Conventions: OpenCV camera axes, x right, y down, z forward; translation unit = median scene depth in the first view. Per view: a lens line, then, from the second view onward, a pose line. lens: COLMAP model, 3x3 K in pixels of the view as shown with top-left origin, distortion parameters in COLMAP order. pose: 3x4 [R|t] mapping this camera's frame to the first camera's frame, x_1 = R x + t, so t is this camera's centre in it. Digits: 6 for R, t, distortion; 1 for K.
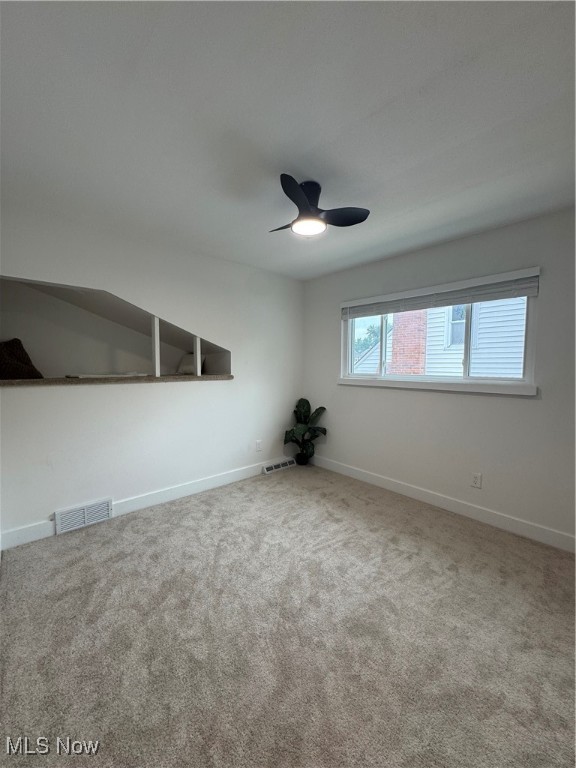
lens RADIAL K [[308.6, 0, 288.2], [0, 308.6, 384.3], [0, 0, 1]] dist [-0.000772, 0.000156]
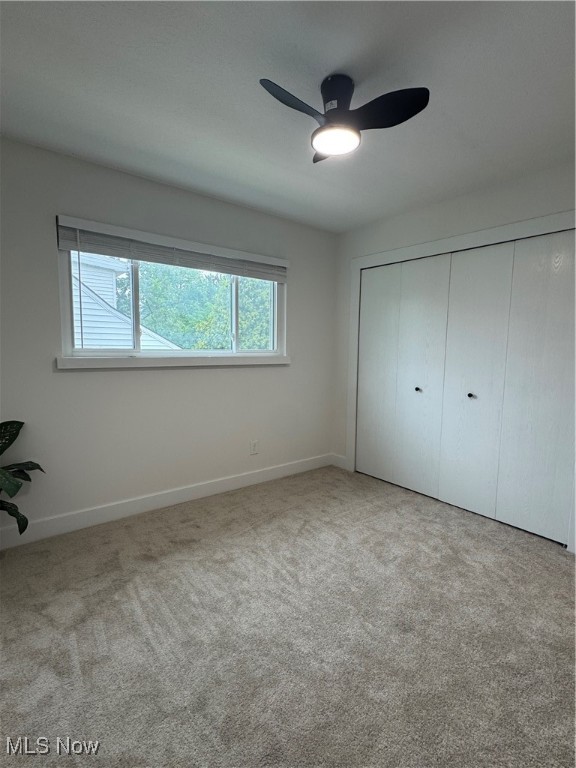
lens RADIAL K [[381.4, 0, 287.1], [0, 381.4, 383.4], [0, 0, 1]] dist [-0.002108, 0.000528]
pose [[0.049610, -0.113604, 0.992287, -0.560603], [0.042684, 0.992844, 0.111534, -0.041483], [-0.997856, 0.036822, 0.054105, 0.682102]]
